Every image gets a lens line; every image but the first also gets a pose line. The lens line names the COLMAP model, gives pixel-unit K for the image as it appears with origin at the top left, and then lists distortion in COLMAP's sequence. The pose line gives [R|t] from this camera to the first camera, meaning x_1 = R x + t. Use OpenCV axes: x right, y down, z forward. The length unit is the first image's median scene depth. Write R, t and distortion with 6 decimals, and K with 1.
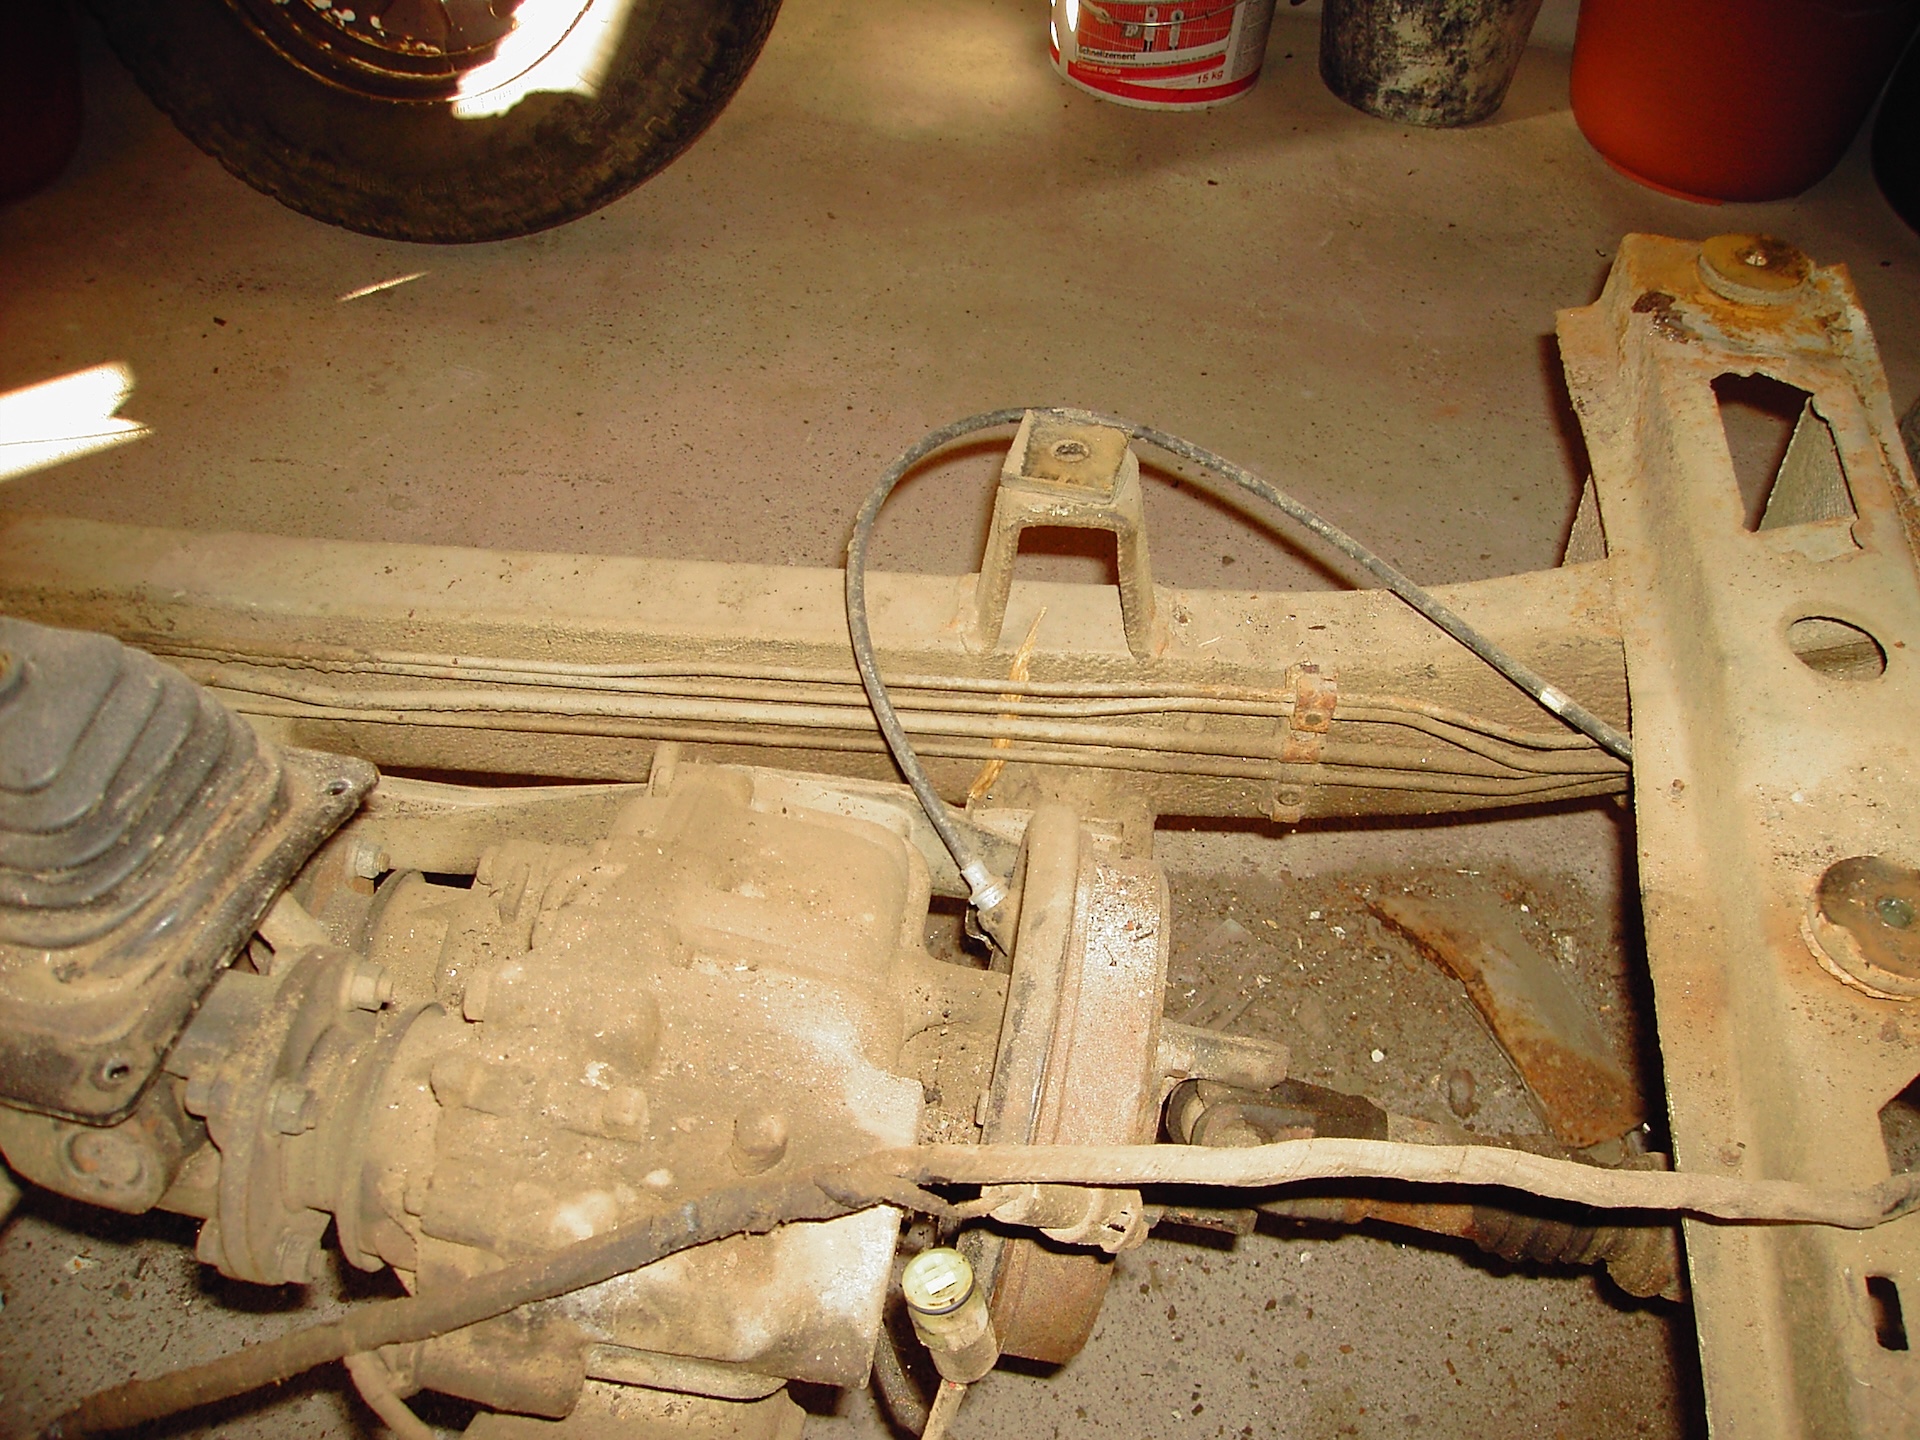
lens RADIAL K [[1871.9, 0, 984.9], [0, 1871.9, 797.8], [0, 0, 1]] dist [-0.164089, 0.141780]
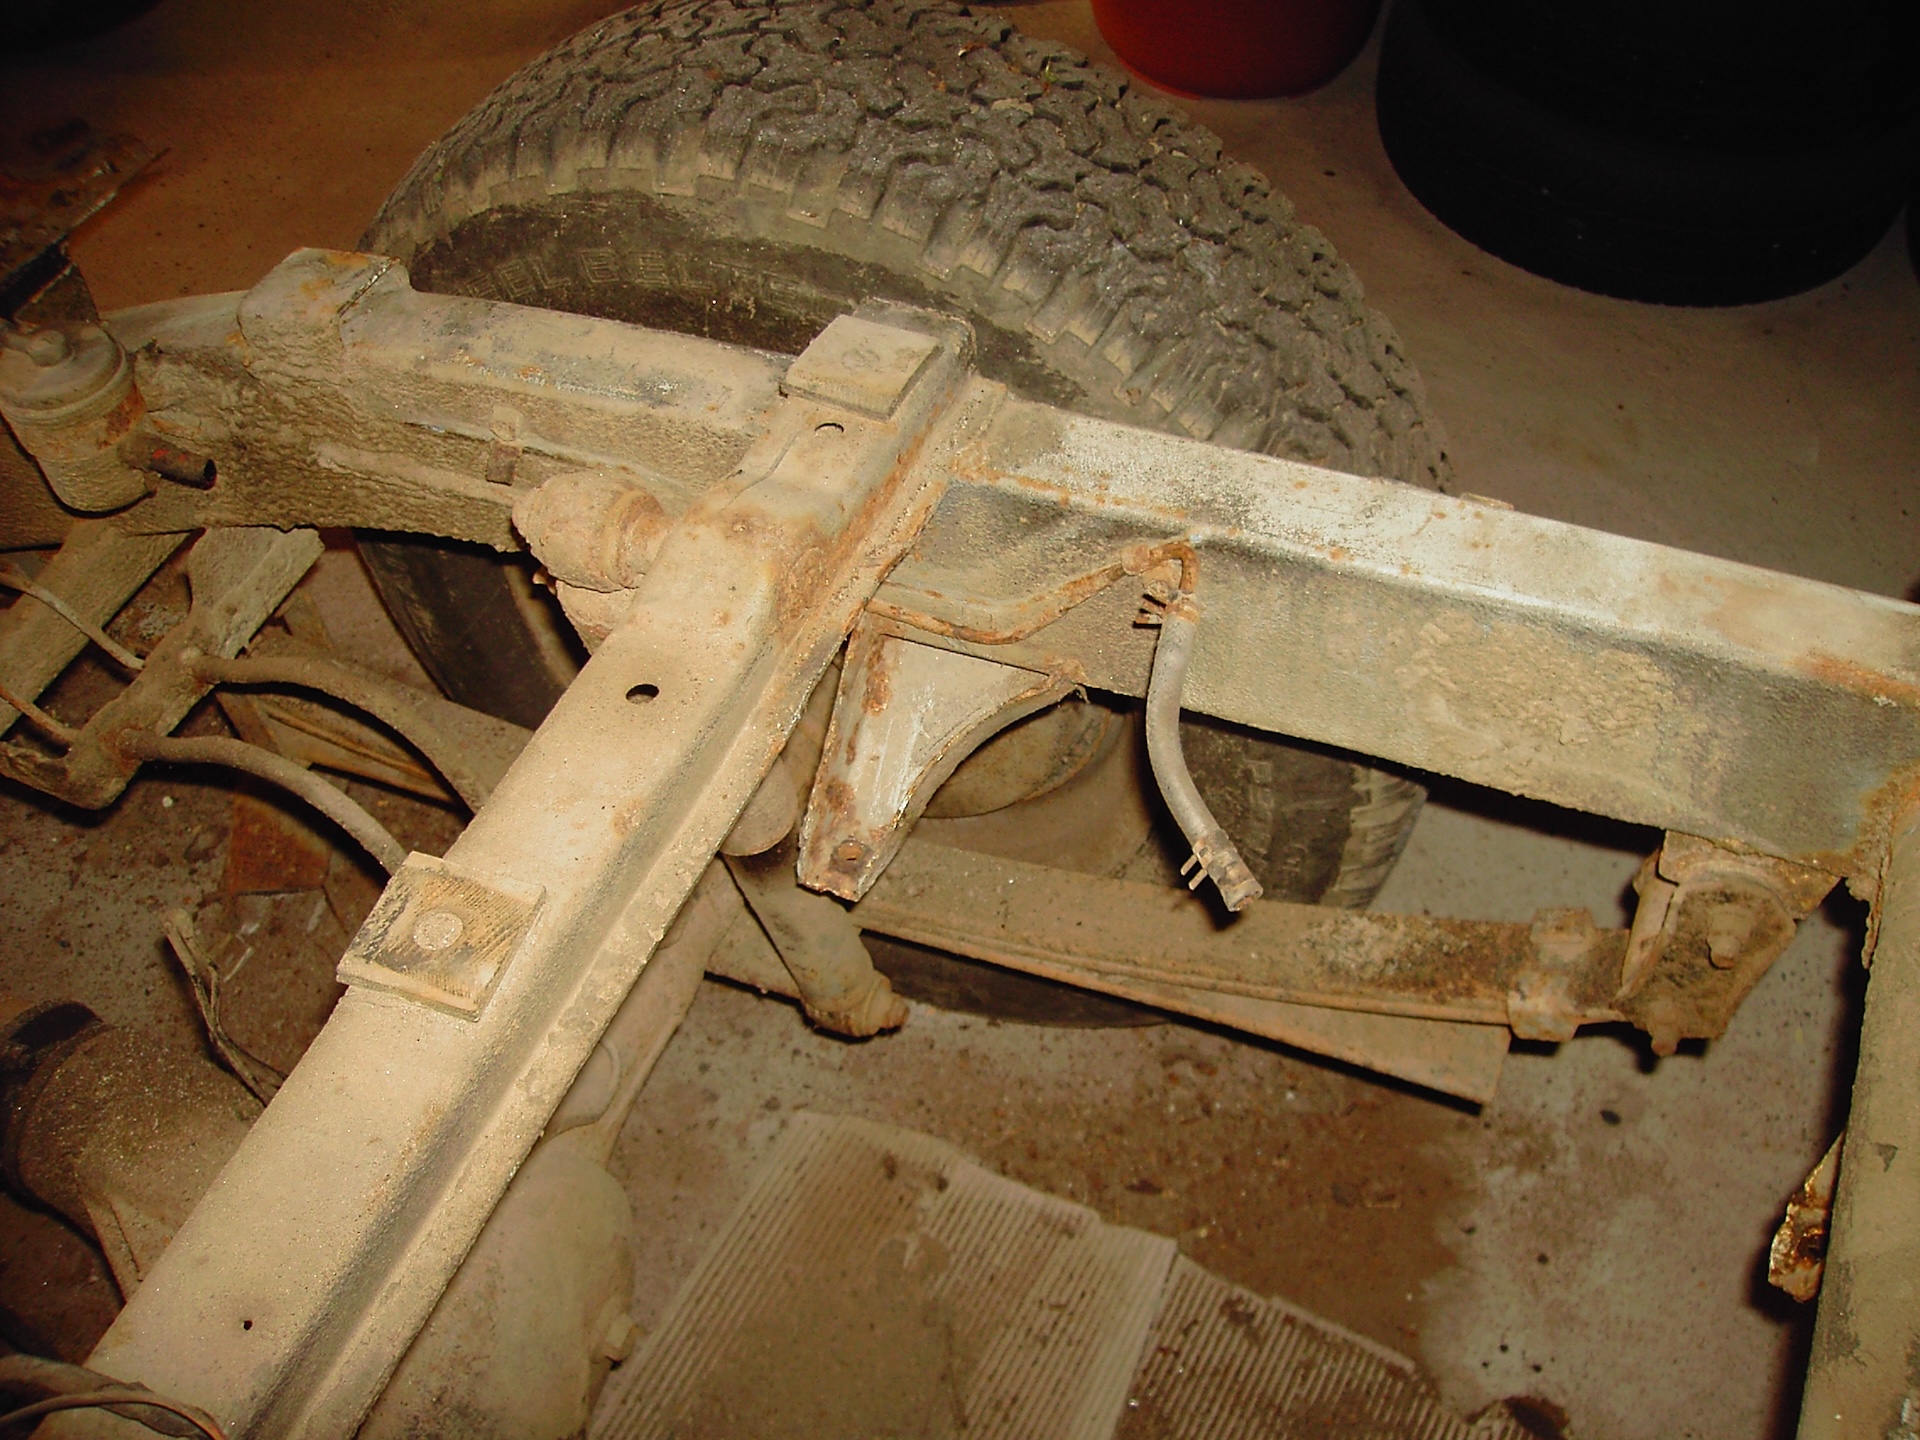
lens RADIAL K [[1871.9, 0, 984.9], [0, 1871.9, 797.8], [0, 0, 1]] dist [-0.164089, 0.141780]
pose [[0.962024, 0.170761, -0.212957, 0.957885], [-0.153211, 0.983473, 0.096476, -0.056961], [0.225912, -0.060185, 0.972287, -0.022887]]
